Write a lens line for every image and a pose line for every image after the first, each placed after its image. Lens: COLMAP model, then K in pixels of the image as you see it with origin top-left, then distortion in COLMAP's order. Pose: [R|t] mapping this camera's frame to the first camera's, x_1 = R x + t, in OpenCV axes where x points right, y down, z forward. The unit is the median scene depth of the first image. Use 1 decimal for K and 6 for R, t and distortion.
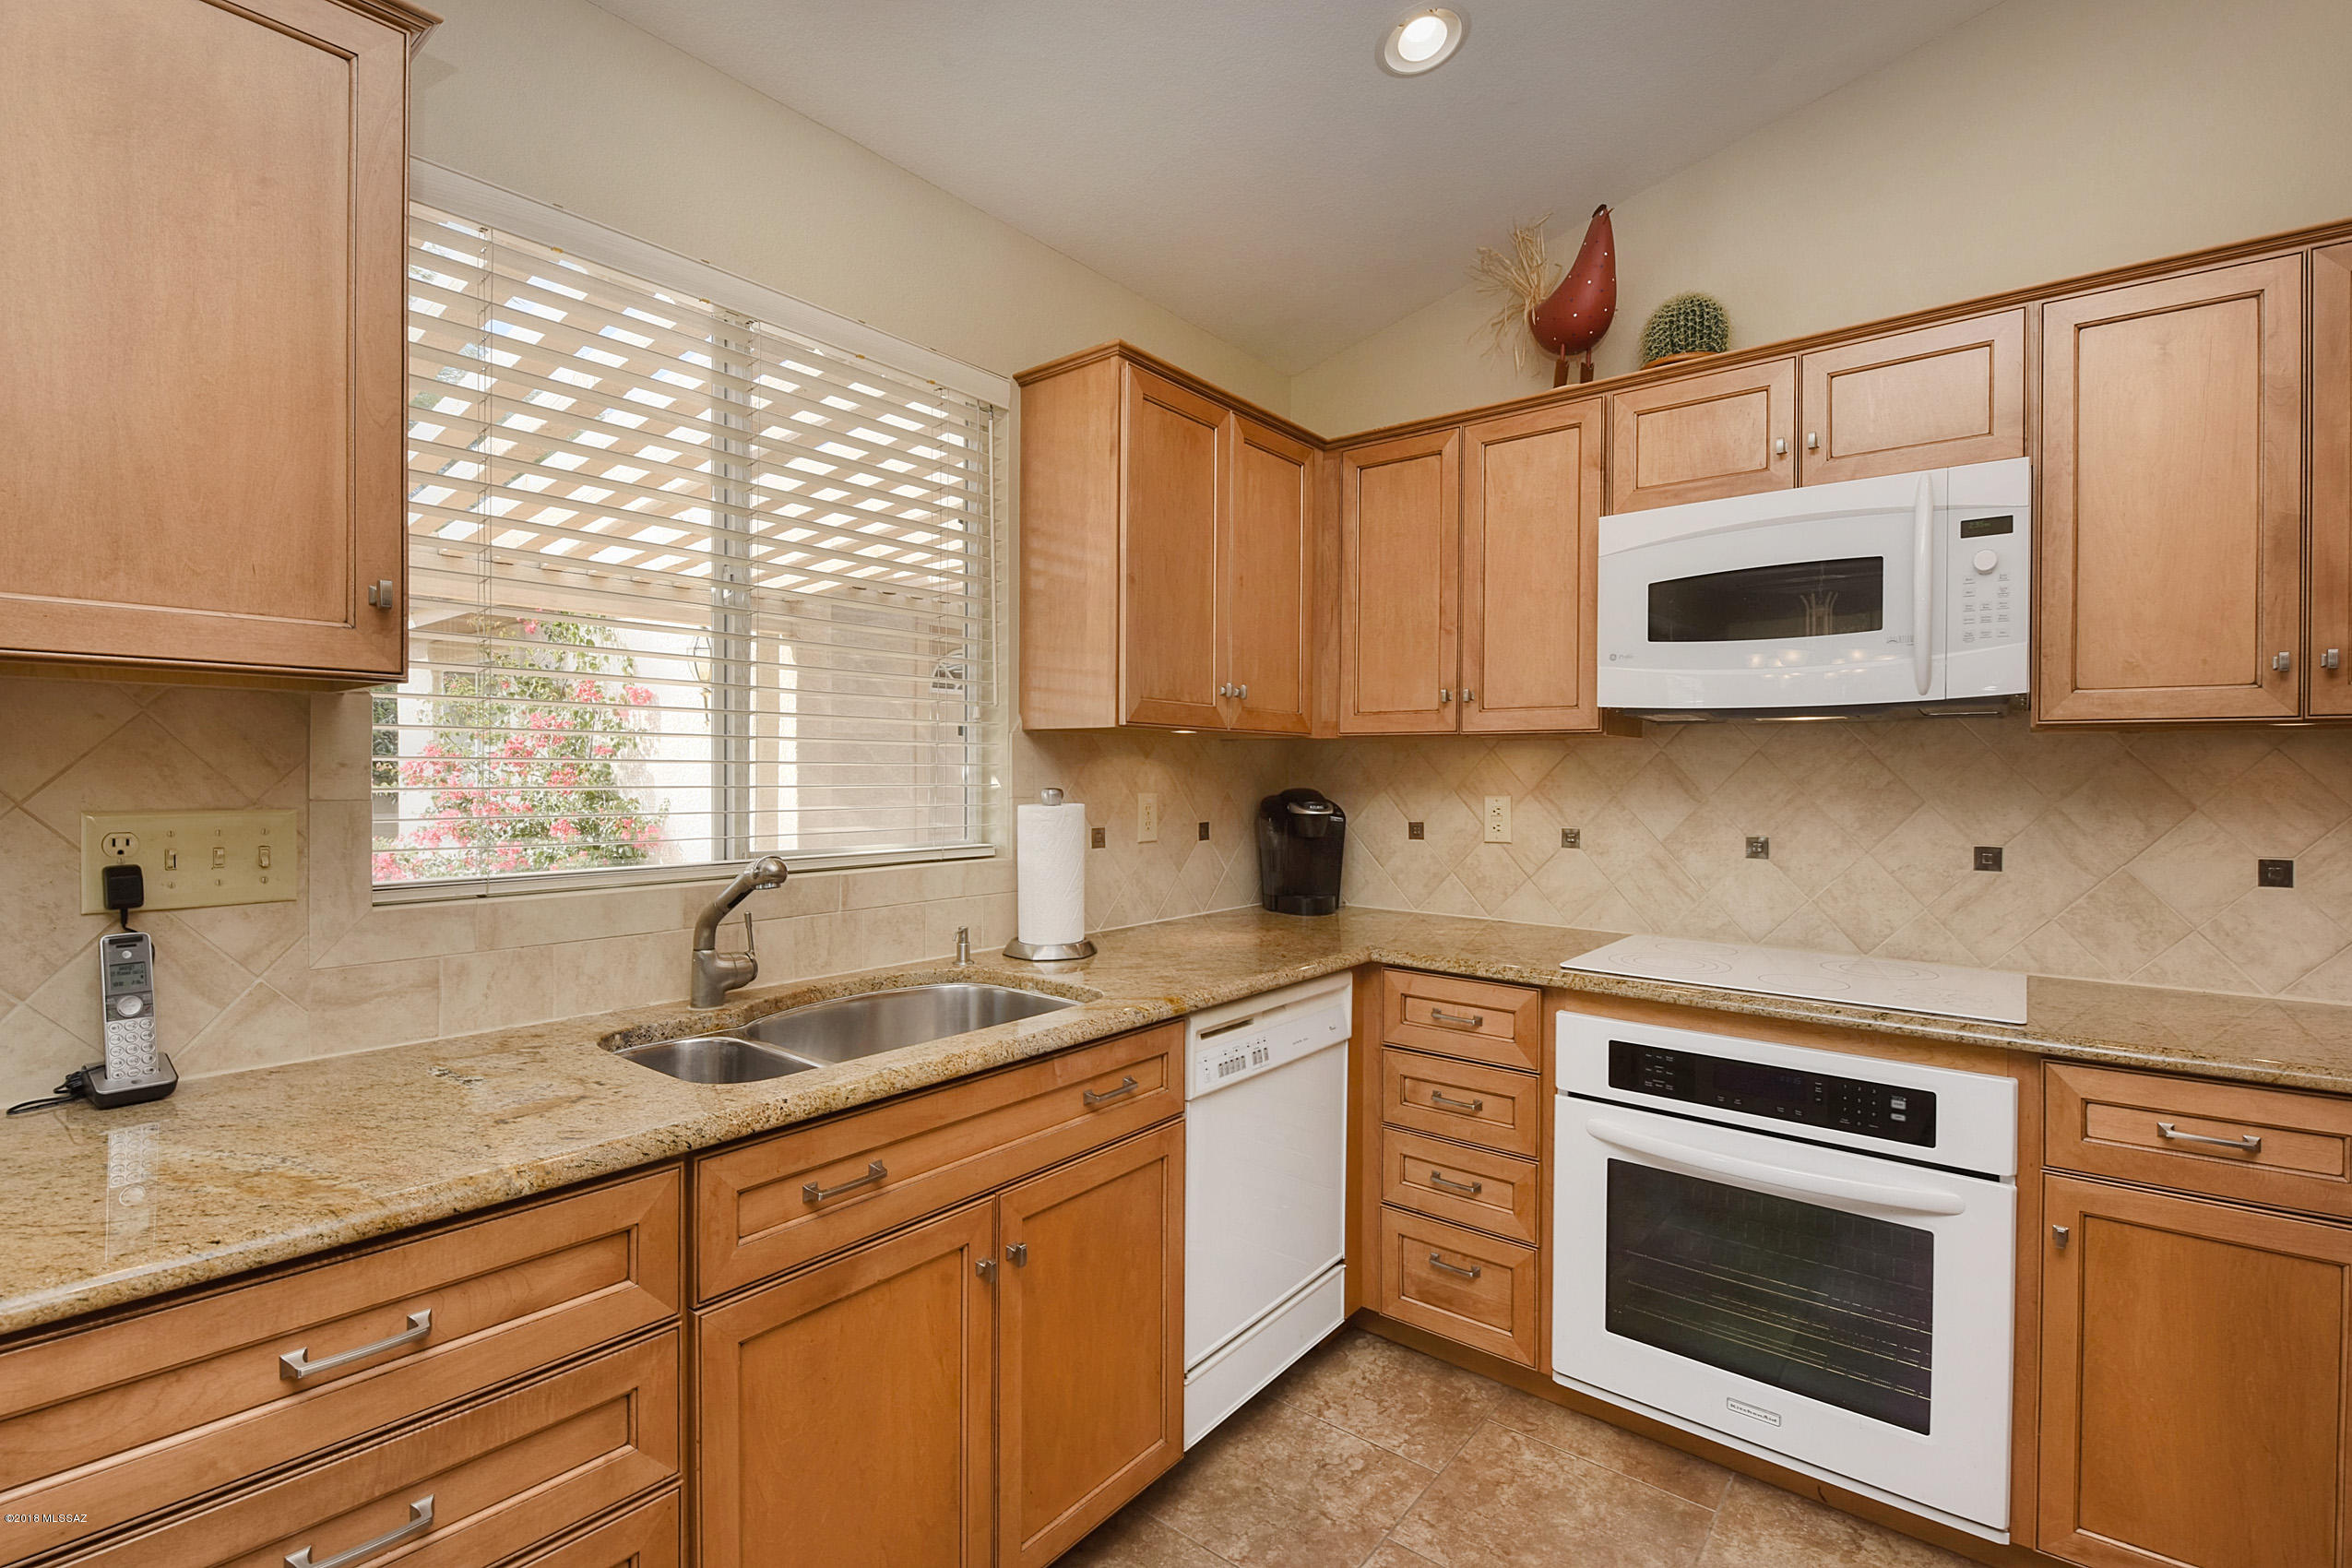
lens RADIAL K [[1104.6, 0, 1173.4], [0, 1104.6, 780.0], [0, 0, 1]] dist [-0.002334, -0.009673]
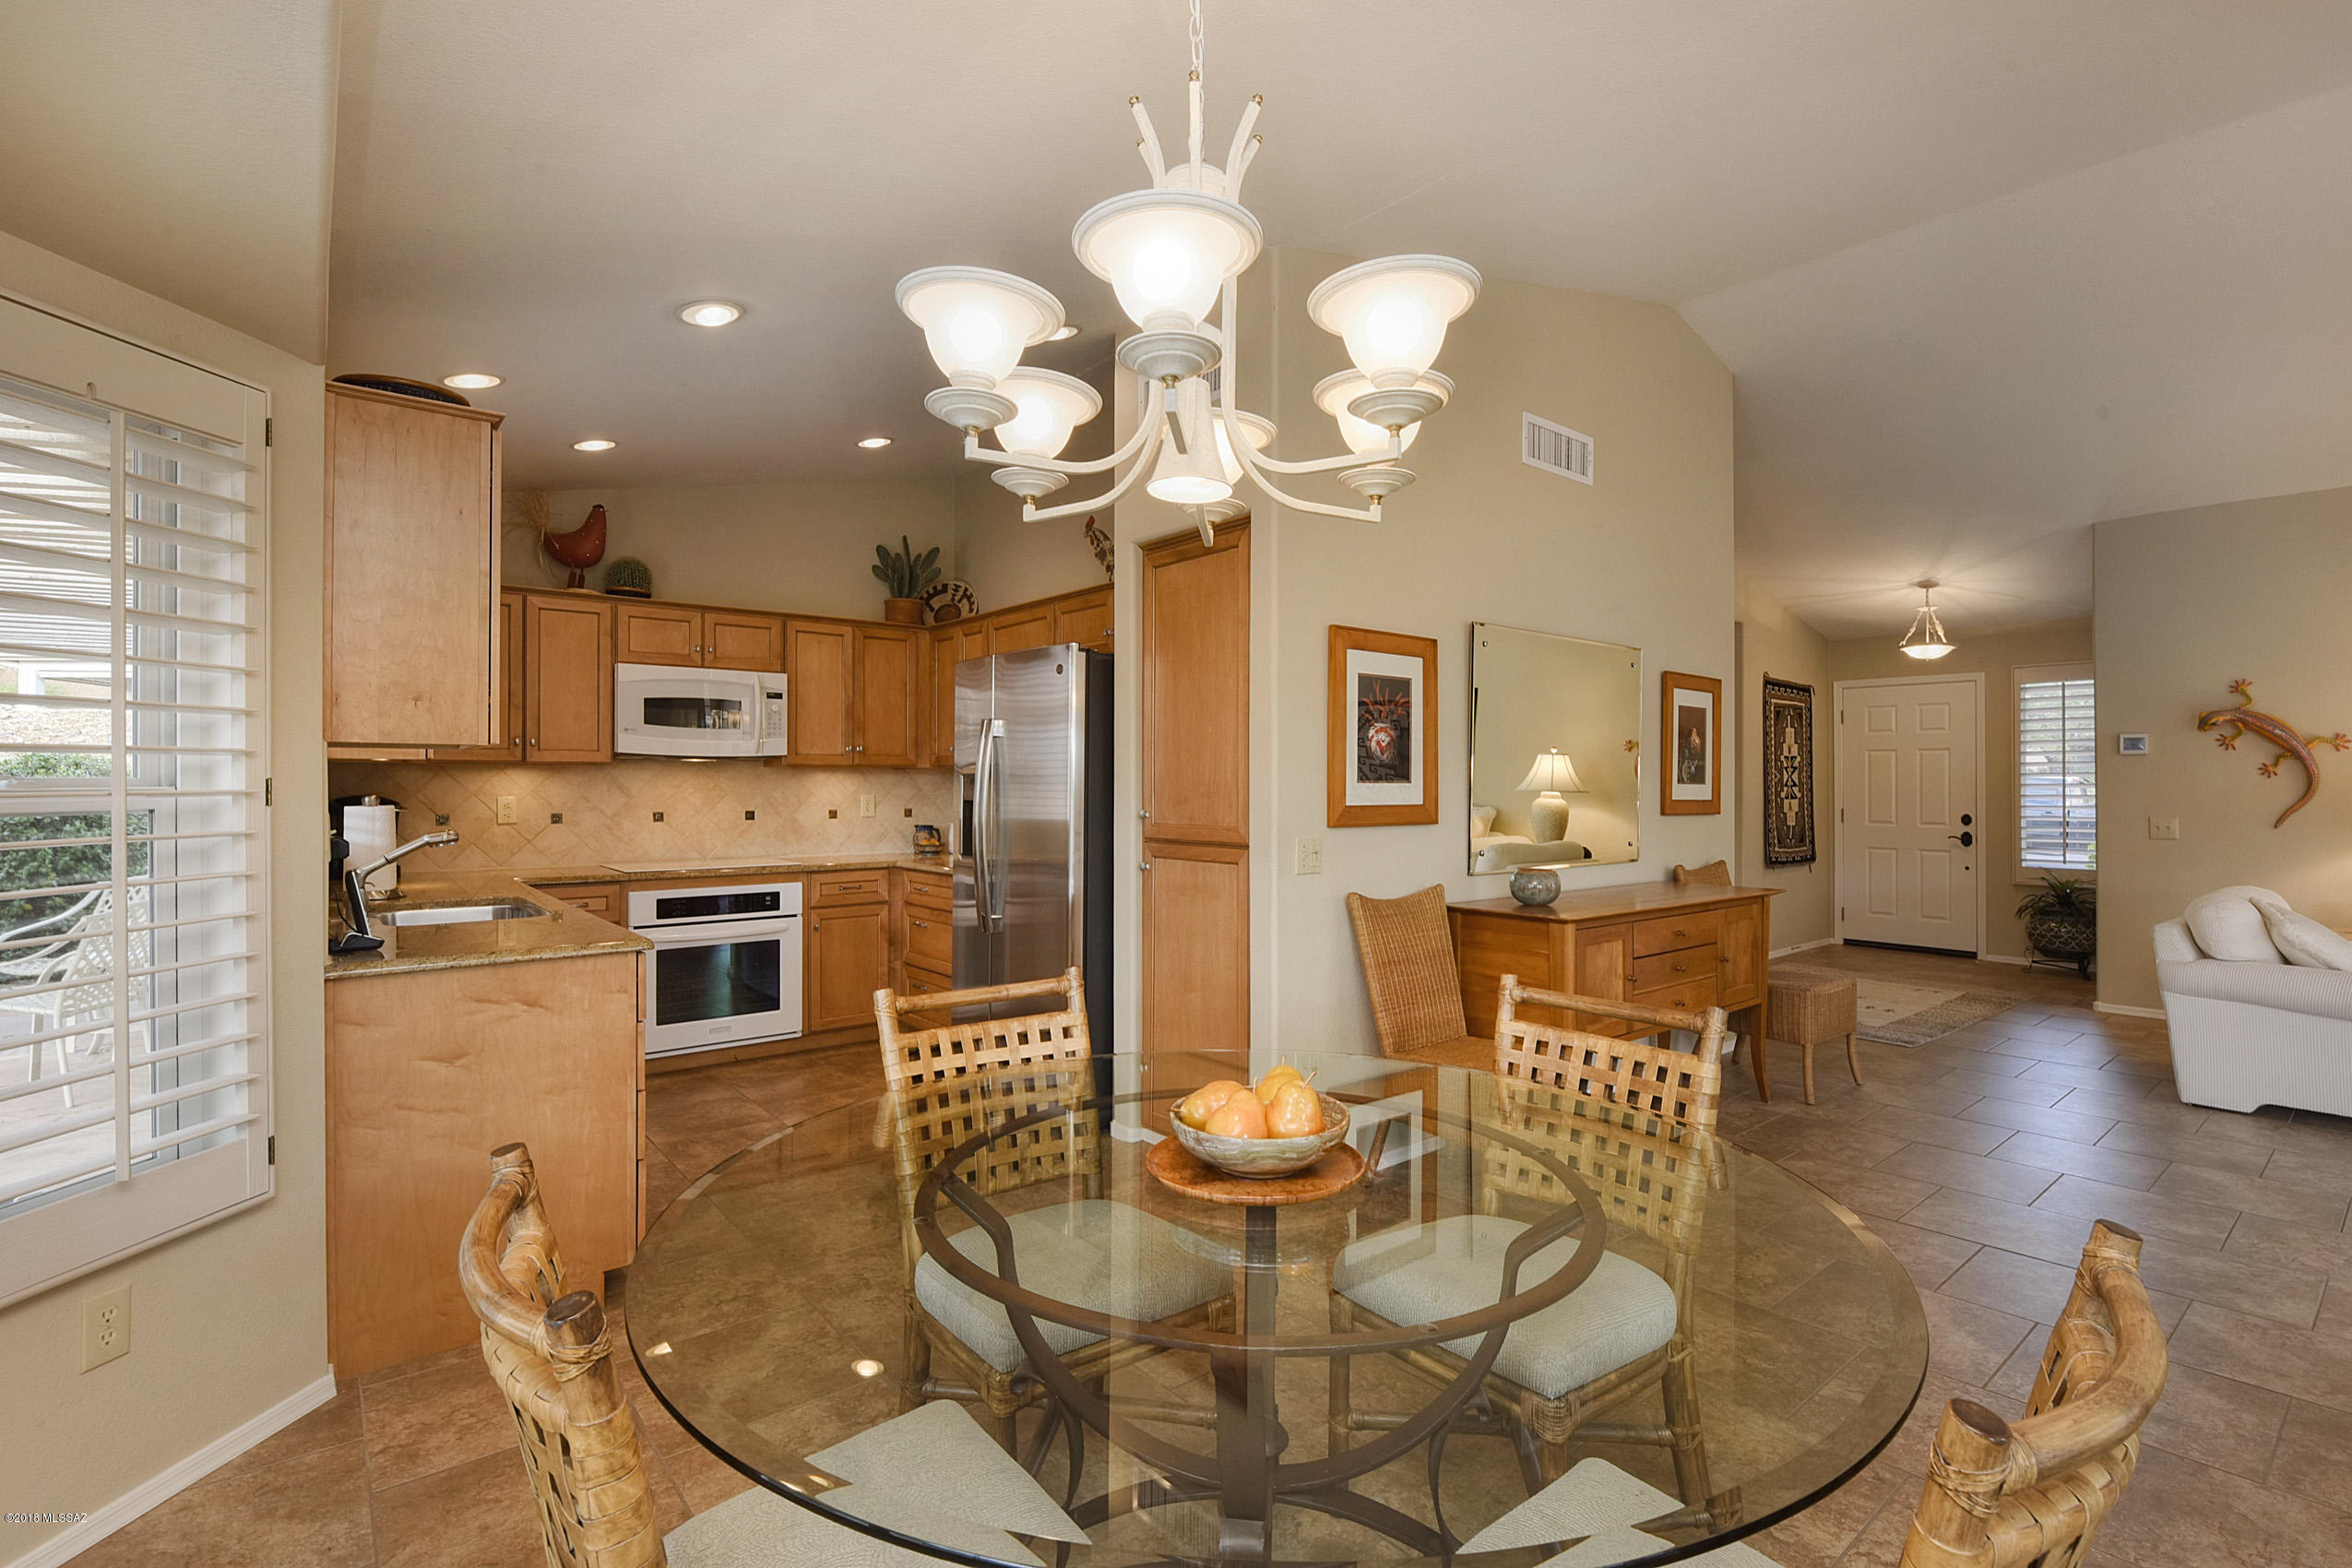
lens RADIAL K [[1067.9, 0, 1213.0], [0, 1067.9, 777.3], [0, 0, 1]] dist [0.000612, 0.000075]
pose [[0.197791, -0.003204, 0.980239, -1.544955], [0.010545, 0.999944, 0.001140, -0.009658], [-0.980187, 0.010111, 0.197814, -0.579258]]
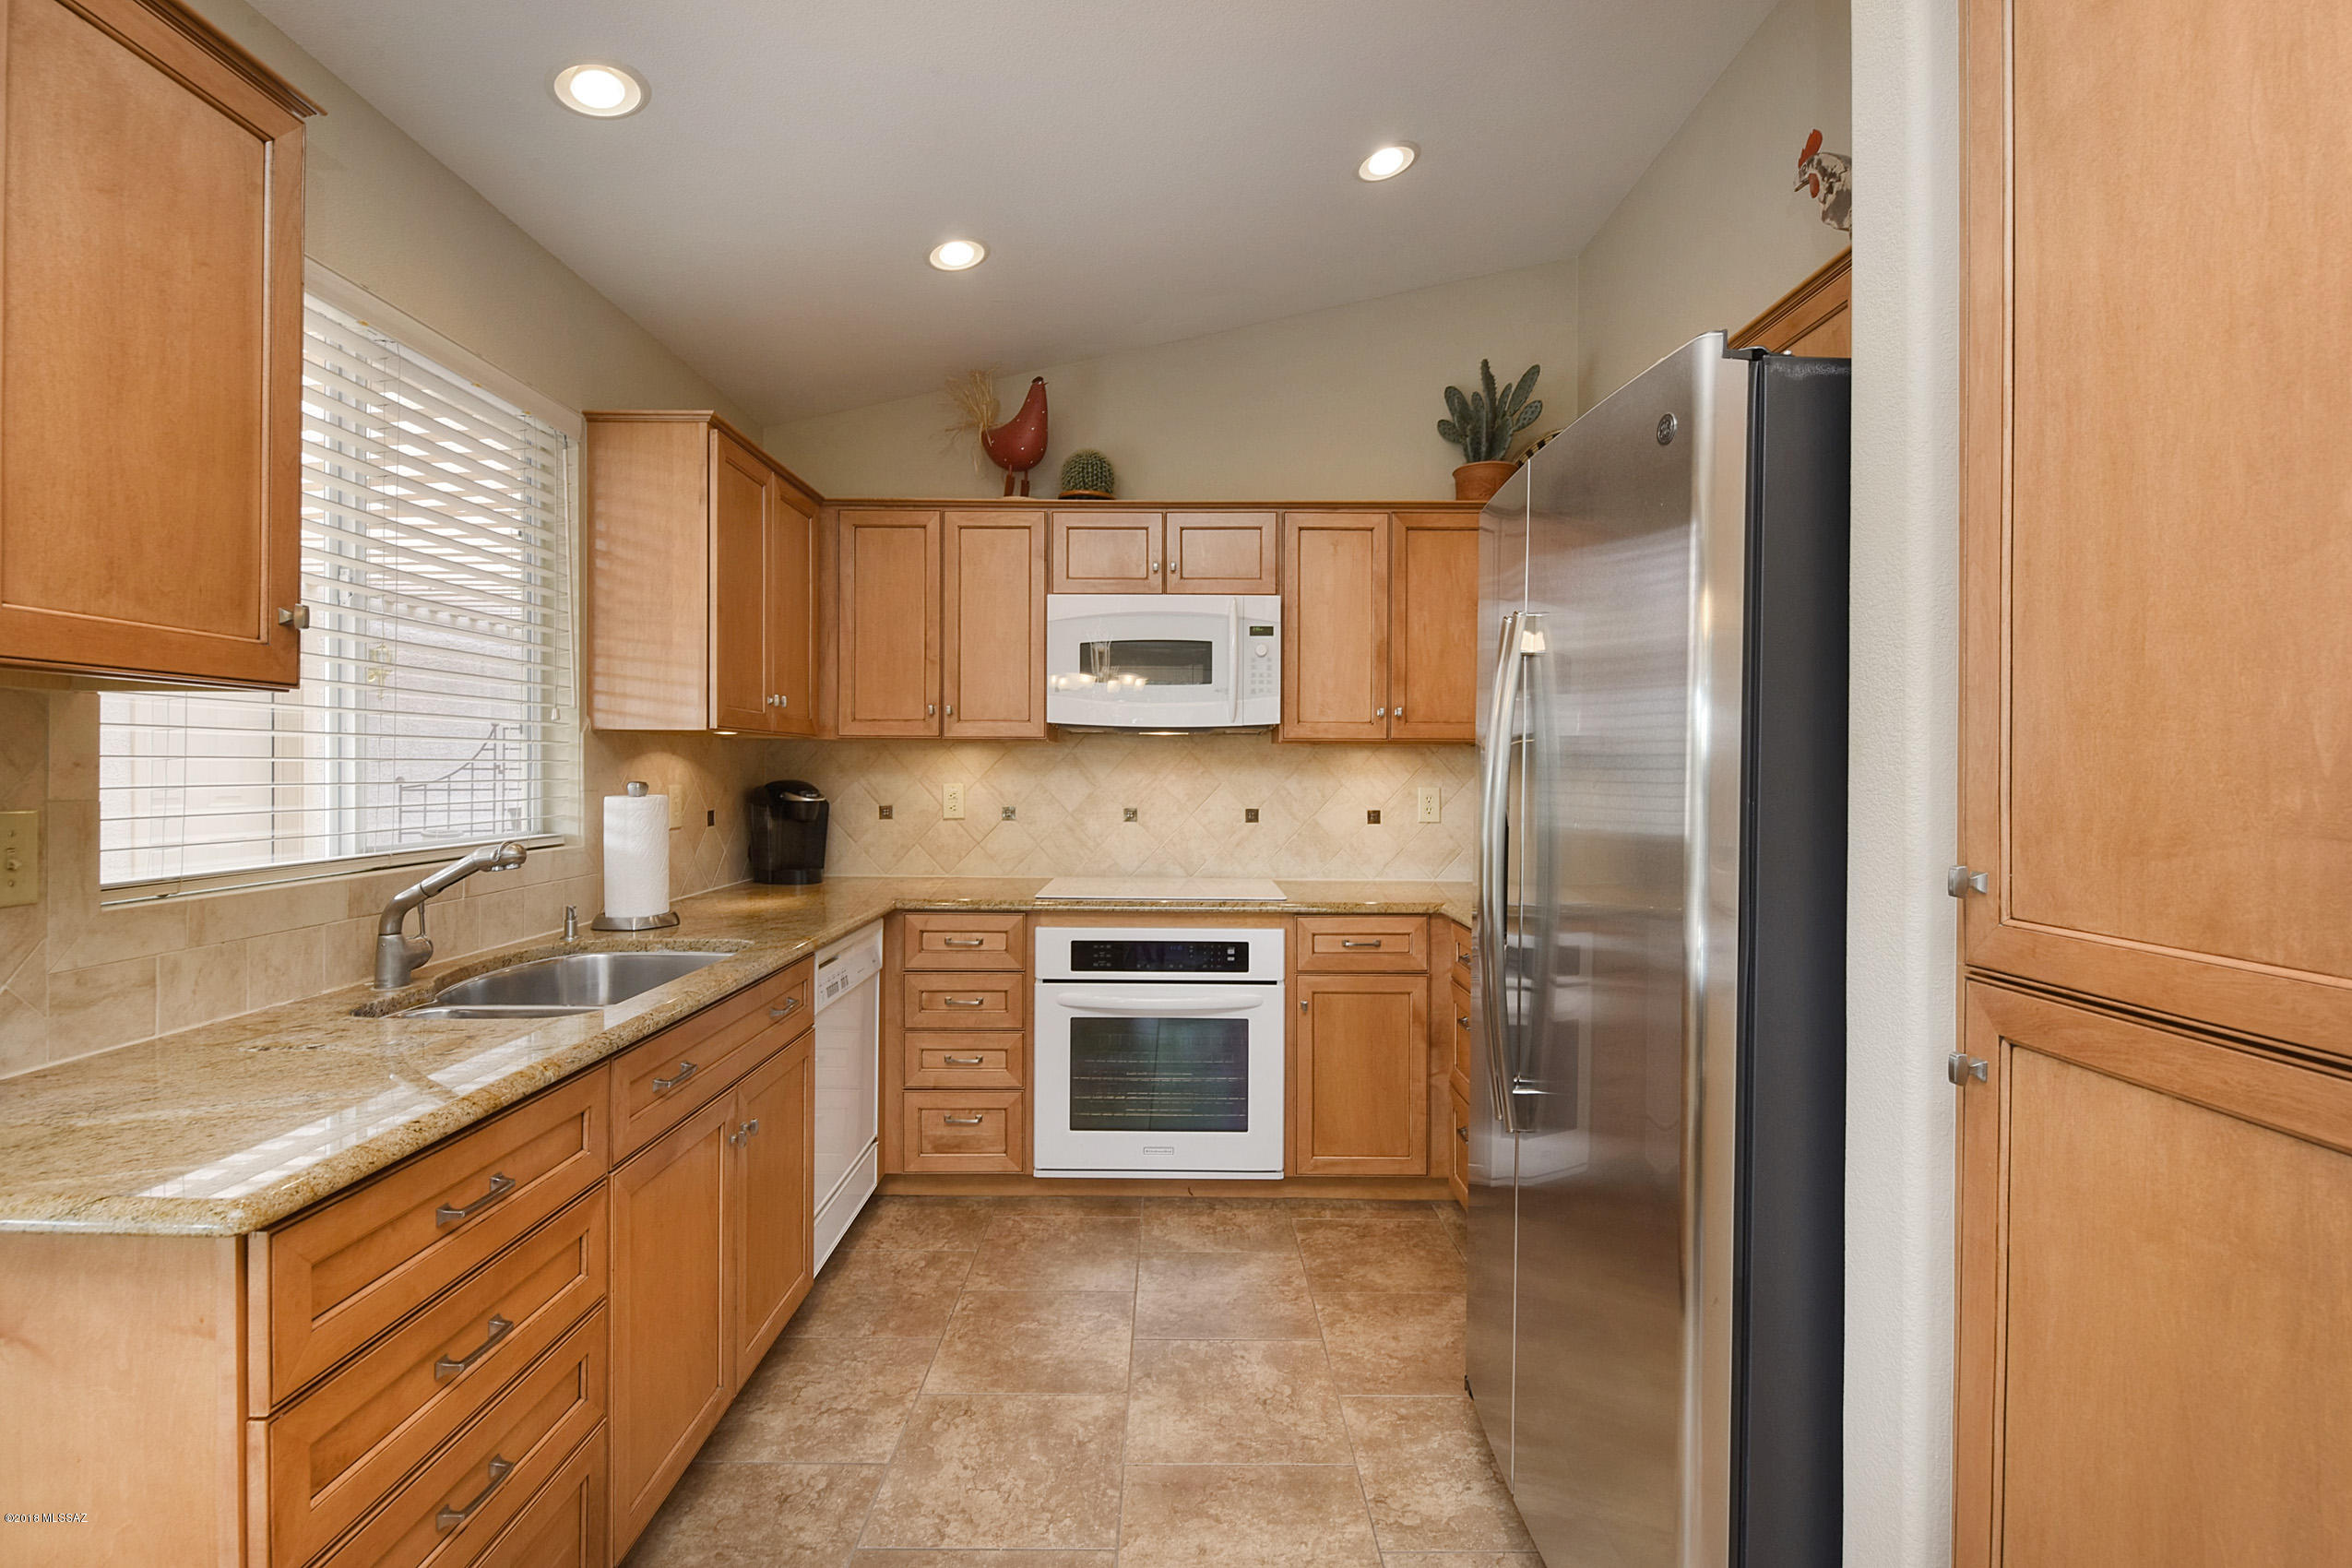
lens RADIAL K [[1067.9, 0, 1213.0], [0, 1067.9, 777.3], [0, 0, 1]] dist [0.000612, 0.000075]
pose [[0.767140, -0.009468, 0.641410, -0.402365], [0.006078, 0.999953, 0.007492, -0.002255], [-0.641451, -0.001849, 0.767162, -0.266981]]
